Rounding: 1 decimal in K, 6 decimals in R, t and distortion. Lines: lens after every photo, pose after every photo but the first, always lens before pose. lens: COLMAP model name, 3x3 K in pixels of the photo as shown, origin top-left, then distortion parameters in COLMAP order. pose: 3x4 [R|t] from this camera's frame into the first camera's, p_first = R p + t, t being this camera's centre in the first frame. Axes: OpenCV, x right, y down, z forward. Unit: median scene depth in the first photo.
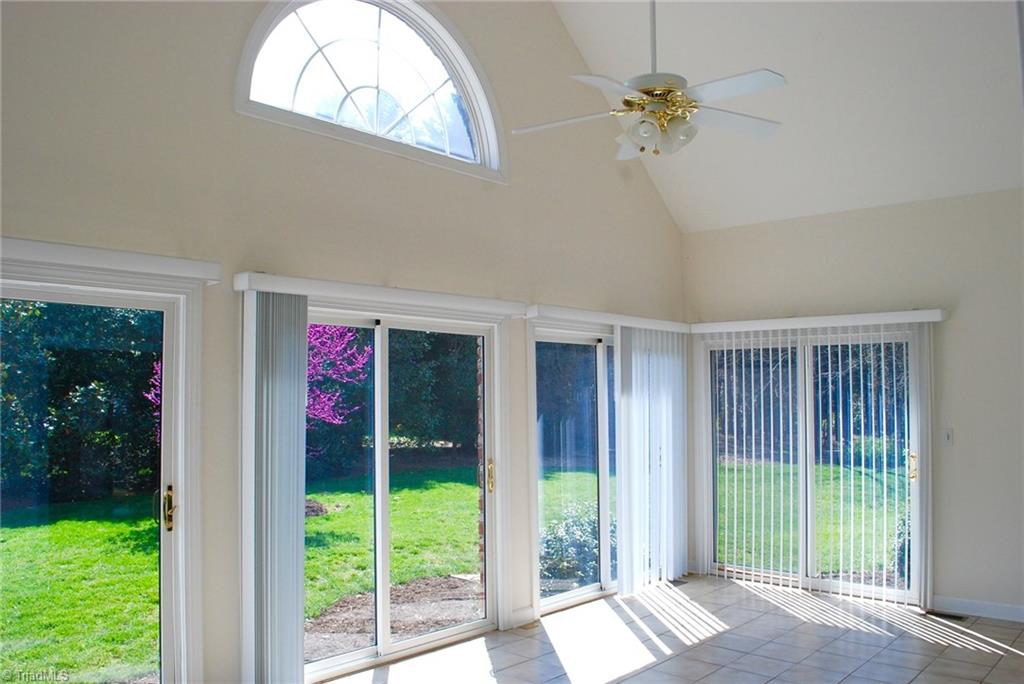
lens RADIAL K [[804.4, 0, 512.5], [0, 804.4, 348.0], [0, 0, 1]] dist [-0.060189, -0.004007]
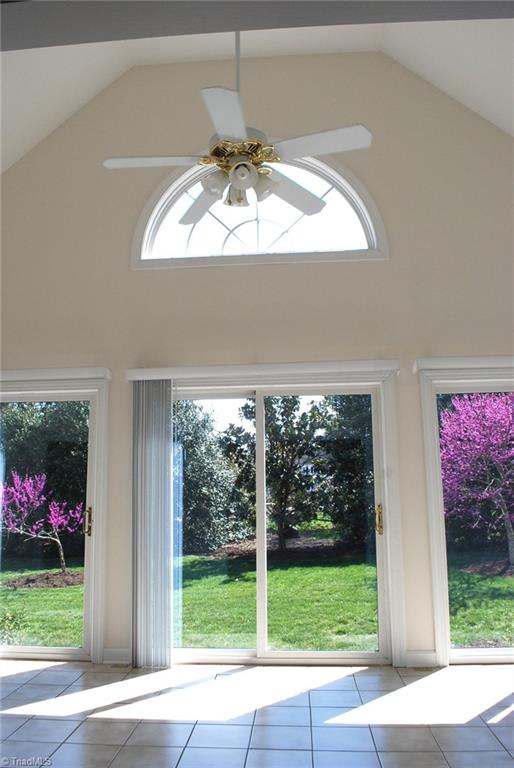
lens RADIAL K [[603.3, 0, 255.7], [0, 603.3, 405.9], [0, 0, 1]] dist [-0.060189, -0.004007]
pose [[0.617792, -0.124991, -0.776345, 0.586703], [0.058113, 0.991844, -0.113441, 0.099220], [0.784192, 0.024968, 0.620016, 0.398880]]
